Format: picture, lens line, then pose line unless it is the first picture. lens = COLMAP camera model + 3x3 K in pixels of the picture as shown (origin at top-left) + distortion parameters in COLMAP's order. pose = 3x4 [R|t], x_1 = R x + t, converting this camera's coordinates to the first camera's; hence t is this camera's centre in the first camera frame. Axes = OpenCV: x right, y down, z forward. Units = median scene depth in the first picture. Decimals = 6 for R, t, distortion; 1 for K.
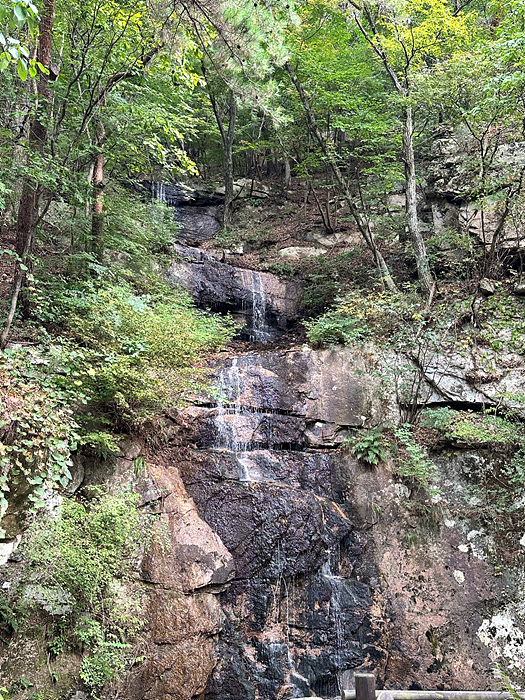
lens RADIAL K [[727.0, 0, 262.5], [0, 727.0, 350.0], [0, 0, 1]] dist [0.176803, -0.430853]
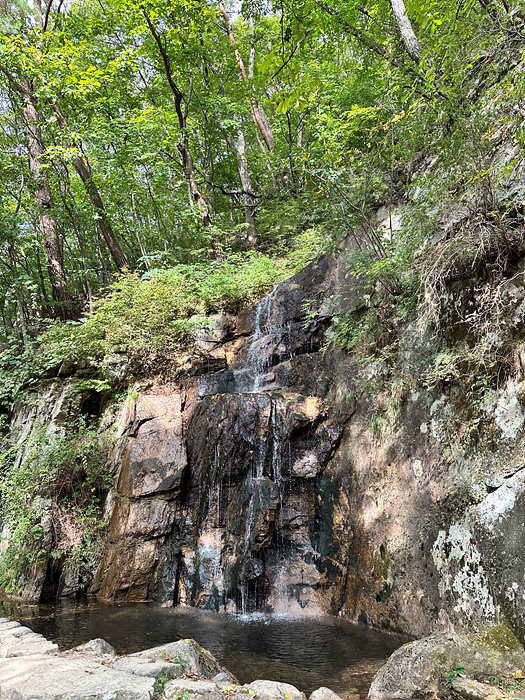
lens RADIAL K [[483.4, 0, 261.8], [0, 483.4, 335.3], [0, 0, 1]] dist [0.000728, -0.094738]
pose [[0.583126, -0.277391, -0.763557, 0.533854], [0.264126, 0.953570, -0.144709, 0.202289], [0.768246, -0.117292, 0.629318, 0.583493]]
